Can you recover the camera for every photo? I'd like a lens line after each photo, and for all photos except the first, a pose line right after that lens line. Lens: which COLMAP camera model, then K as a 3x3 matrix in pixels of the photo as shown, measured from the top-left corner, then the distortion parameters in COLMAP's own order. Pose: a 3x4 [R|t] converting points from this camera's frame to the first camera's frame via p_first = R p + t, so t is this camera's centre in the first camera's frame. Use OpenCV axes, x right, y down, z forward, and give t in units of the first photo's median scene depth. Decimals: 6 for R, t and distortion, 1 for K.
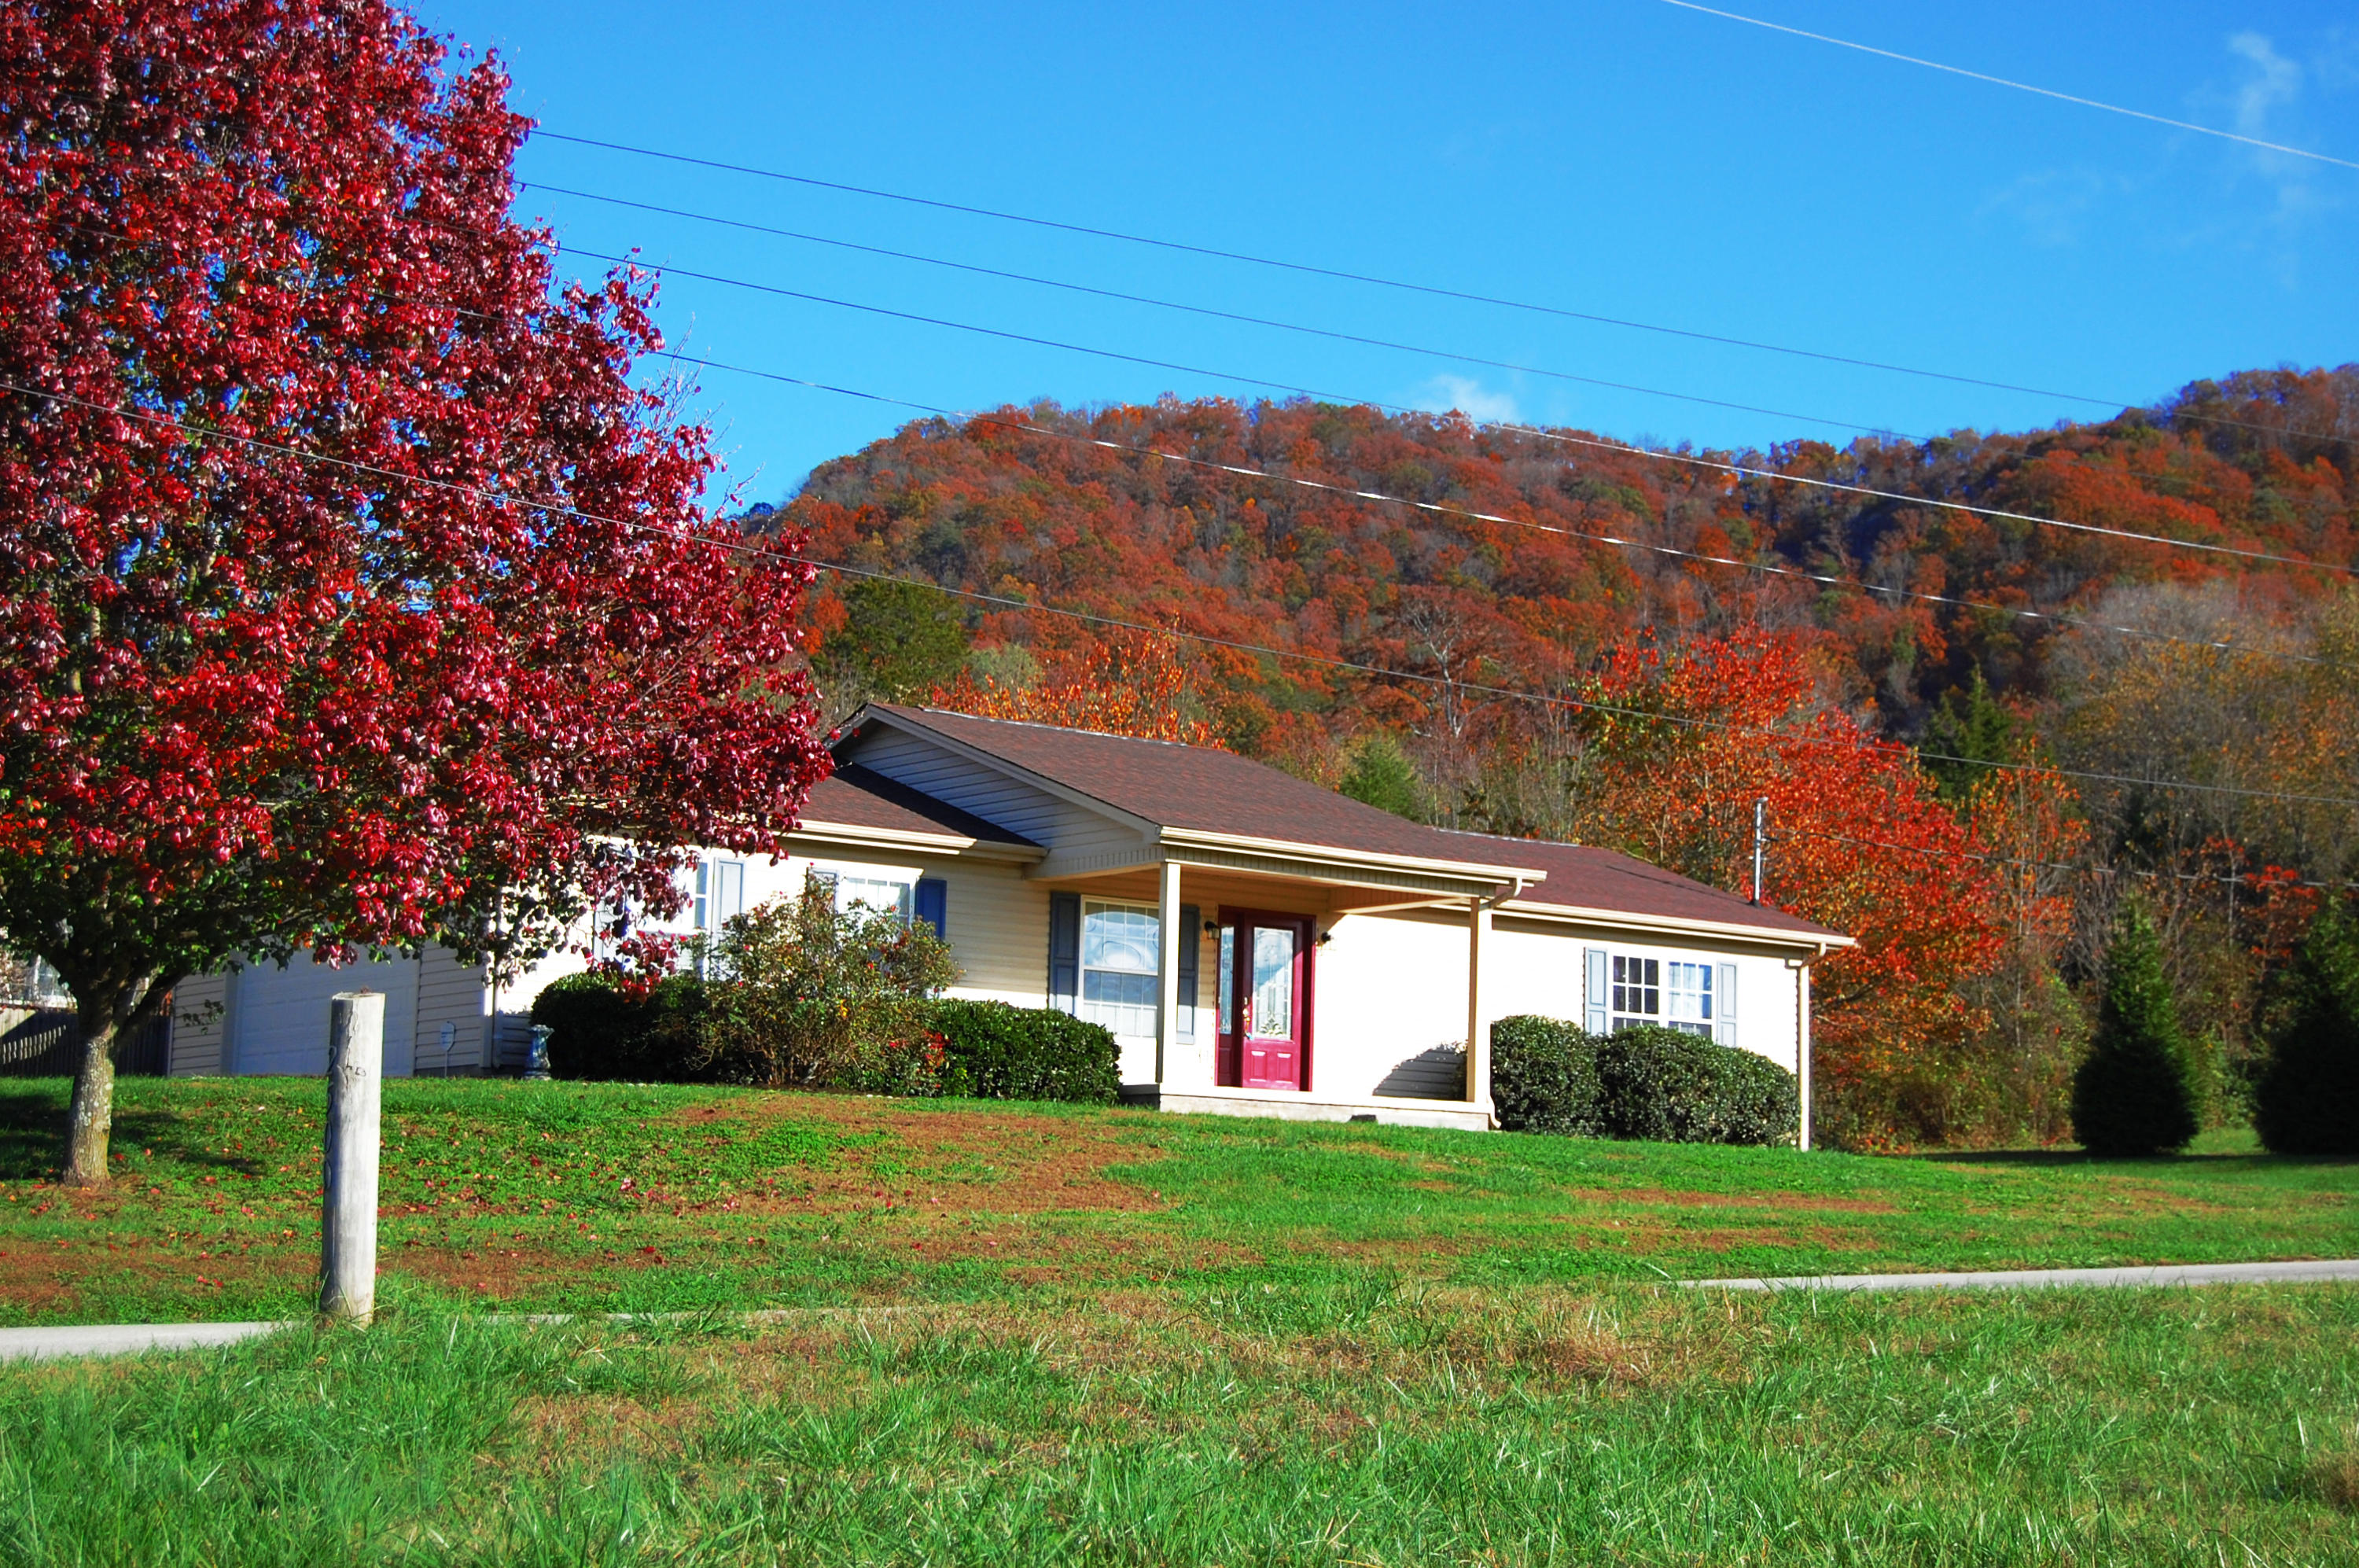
lens RADIAL K [[3543.9, 0, 1179.6], [0, 3543.9, 788.7], [0, 0, 1]] dist [0.018772, 0.000000]
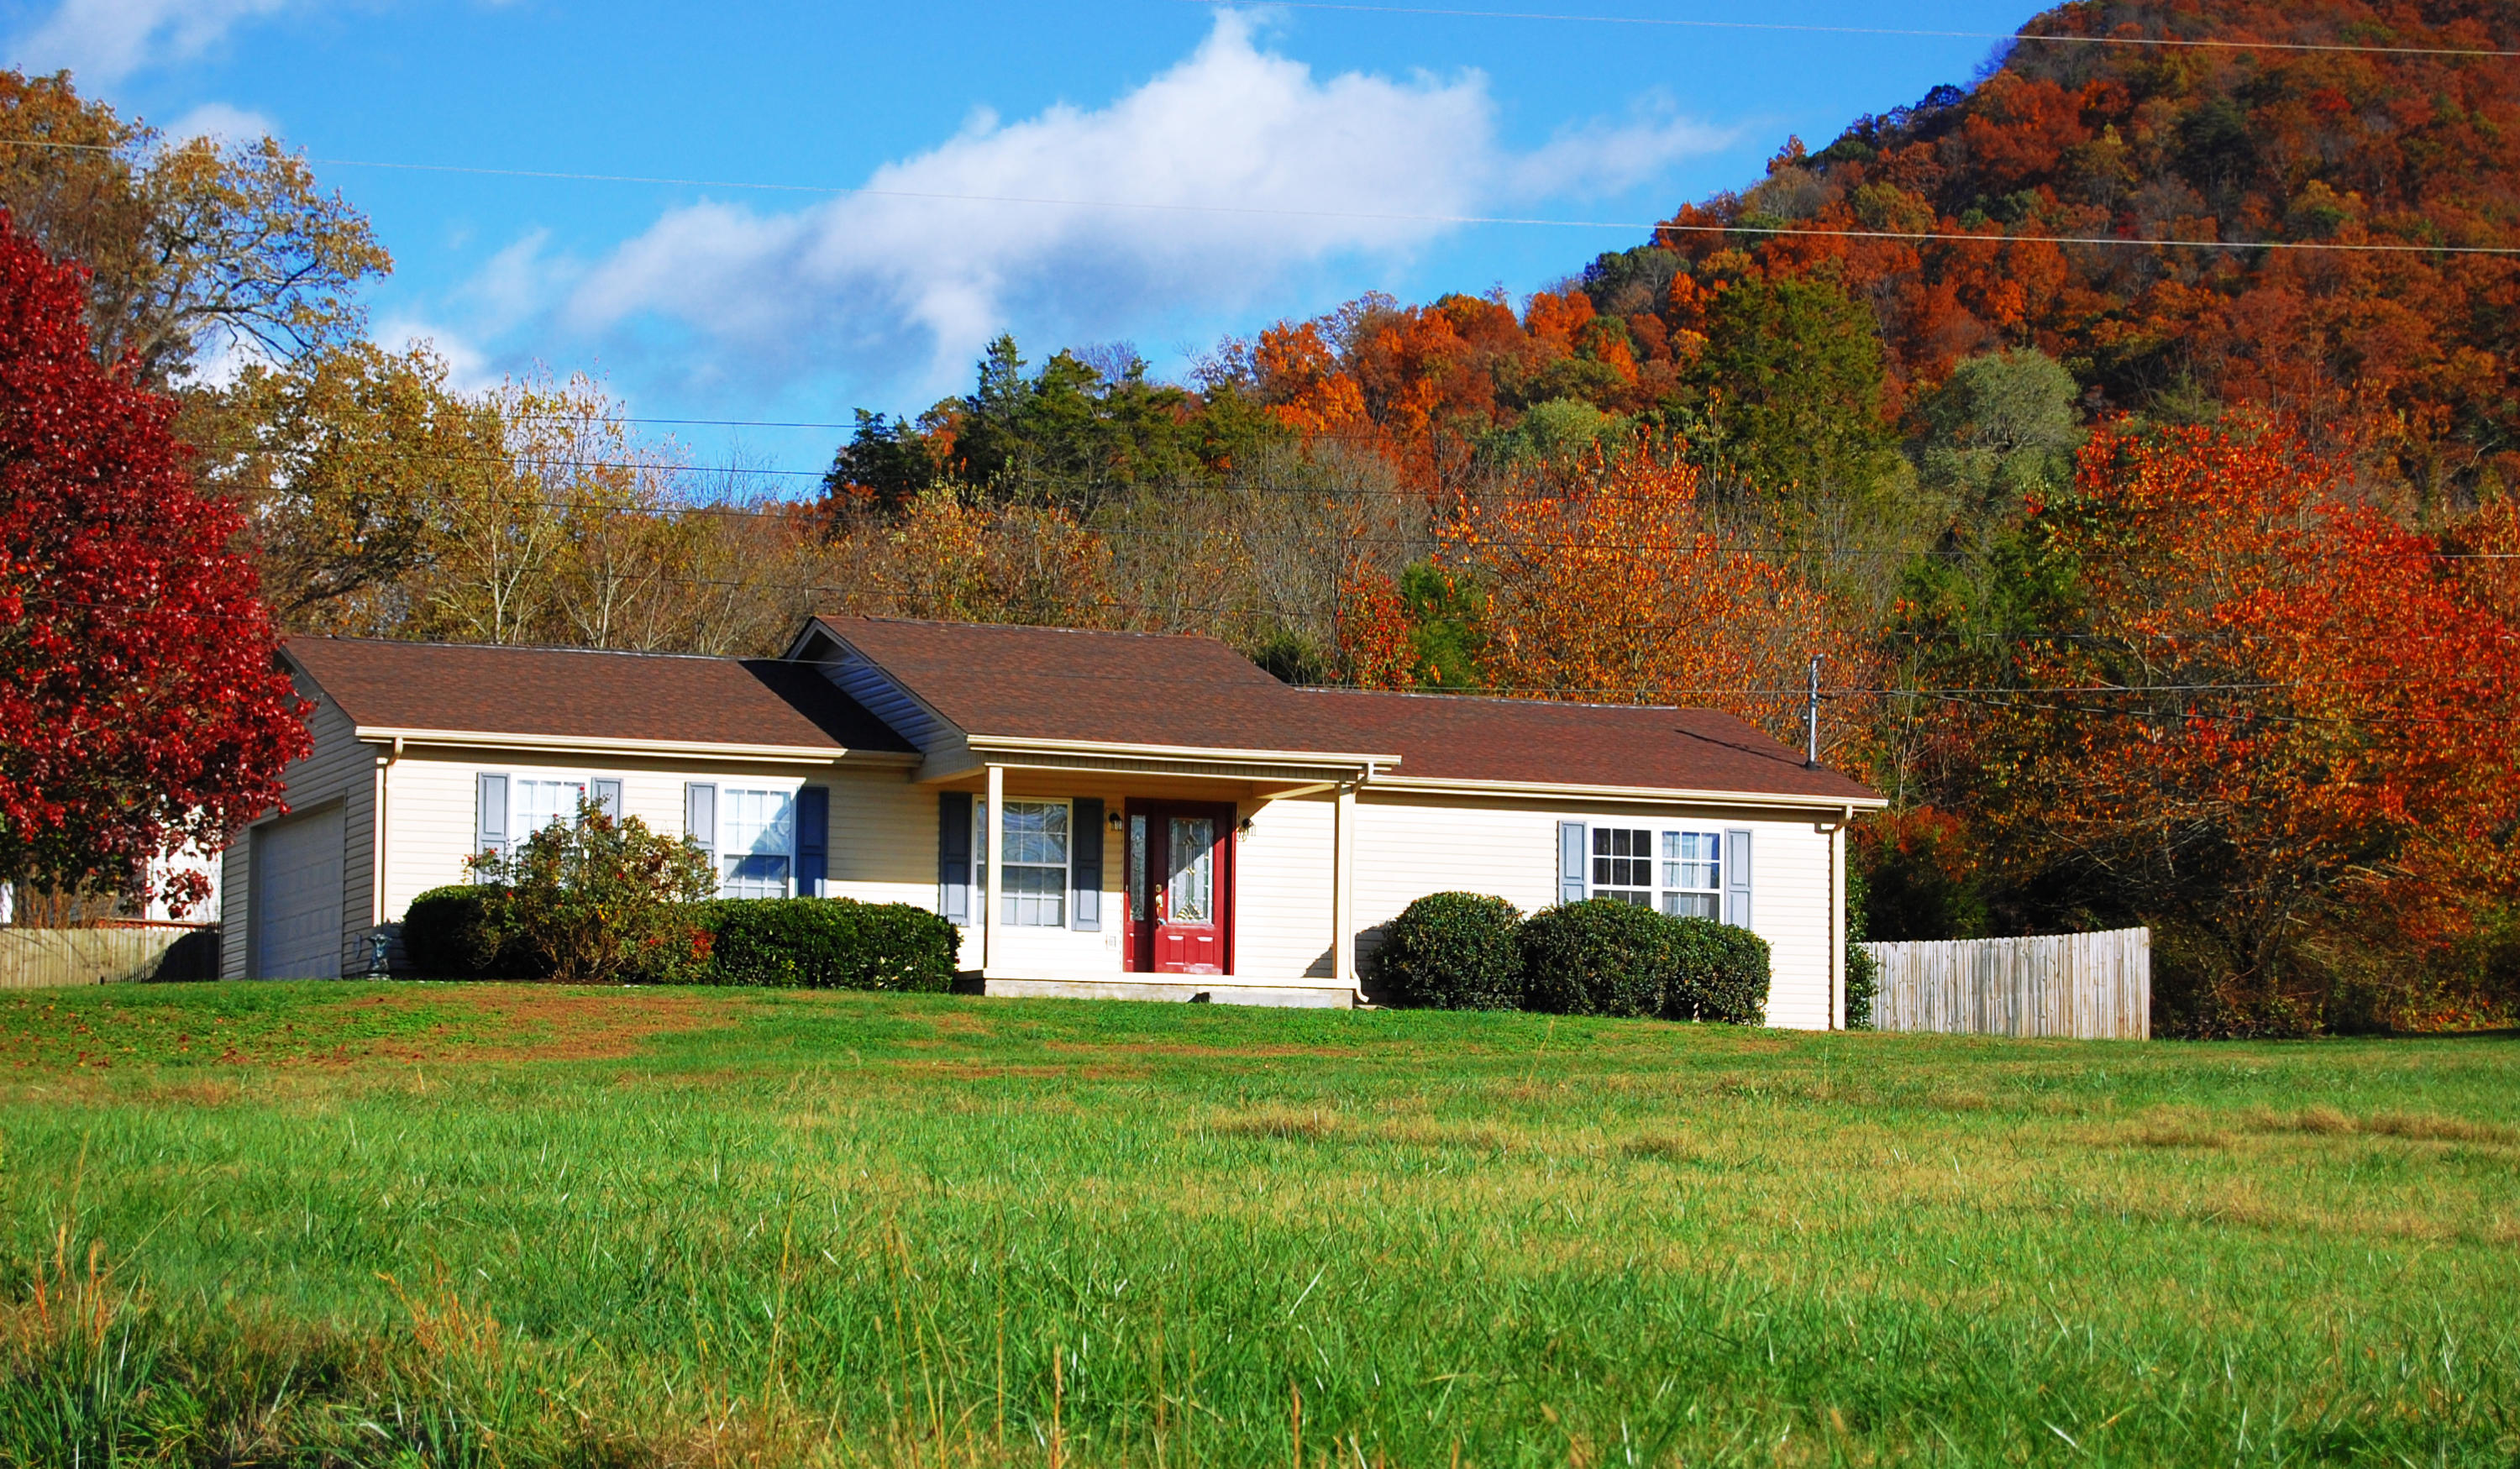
lens RADIAL K [[5894.4, 0, 1259.8], [0, 5894.4, 732.5], [0, 0, 1]] dist [-0.068552, 0.000000]
pose [[0.963735, -0.040104, -0.263829, 0.498557], [0.049621, 0.998332, 0.029509, -0.034645], [0.262206, -0.041530, 0.964118, -0.644501]]
